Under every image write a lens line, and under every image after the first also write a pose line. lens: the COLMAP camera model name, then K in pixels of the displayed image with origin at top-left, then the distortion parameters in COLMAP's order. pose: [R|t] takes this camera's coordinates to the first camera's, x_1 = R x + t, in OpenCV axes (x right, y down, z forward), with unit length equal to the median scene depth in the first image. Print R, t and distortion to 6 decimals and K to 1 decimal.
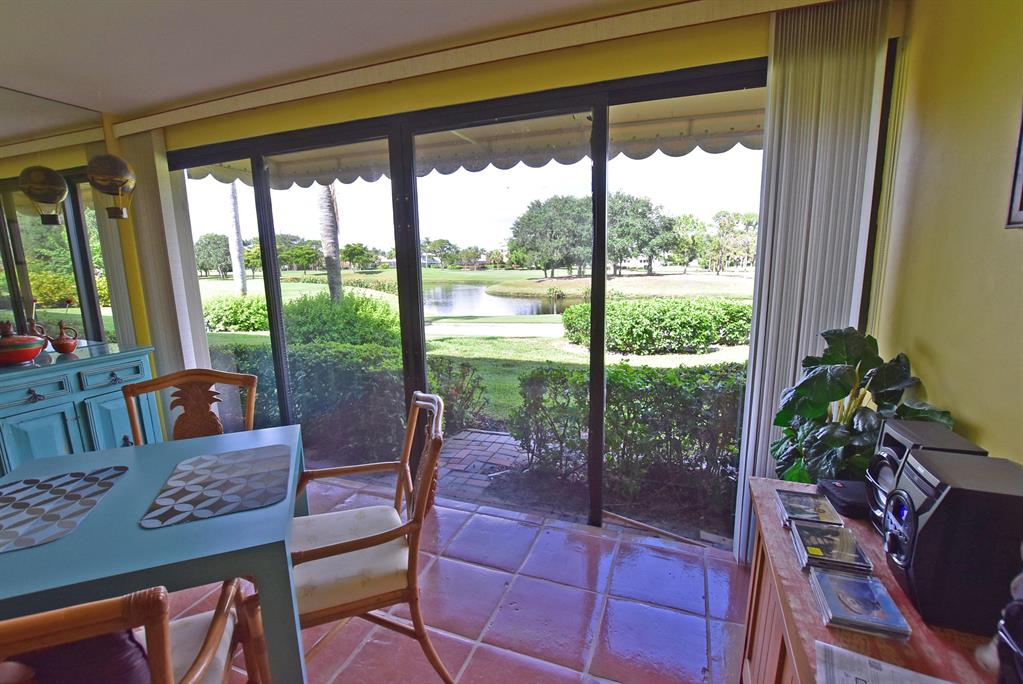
lens RADIAL K [[450.2, 0, 507.9], [0, 450.2, 342.5], [0, 0, 1]] dist [-0.026707, 0.000790]
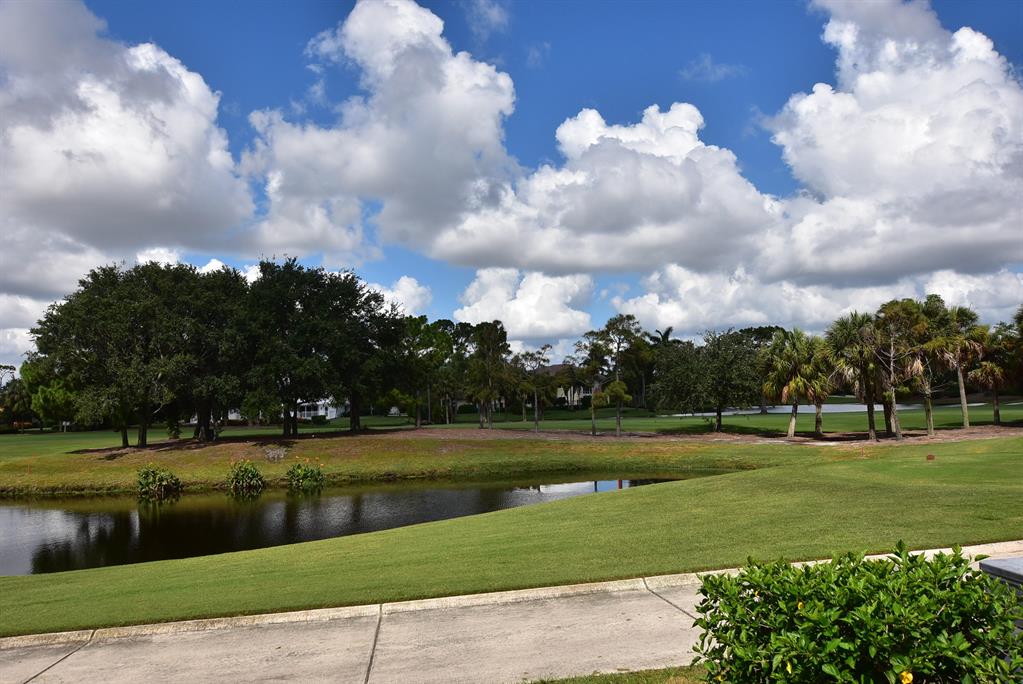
lens RADIAL K [[849.1, 0, 514.2], [0, 849.1, 339.3], [0, 0, 1]] dist [0.007430, 0.020364]
pose [[0.855446, 0.028230, 0.517122, -0.020048], [0.107456, 0.967108, -0.230554, -0.017841], [-0.506622, 0.252795, 0.824275, 0.128204]]
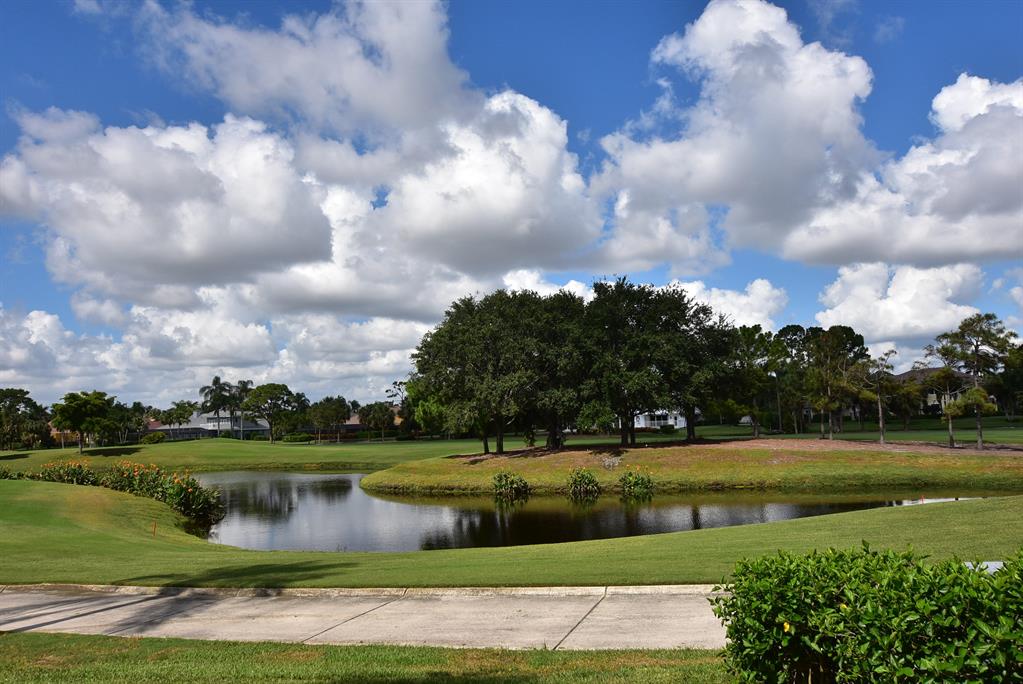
lens RADIAL K [[849.1, 0, 505.3], [0, 849.1, 343.0], [0, 0, 1]] dist [0.007430, 0.020364]
pose [[0.992463, -0.007615, 0.122309, -0.006751], [0.040339, 0.962745, -0.267384, -0.012795], [-0.115717, 0.270302, 0.955796, 0.090654]]
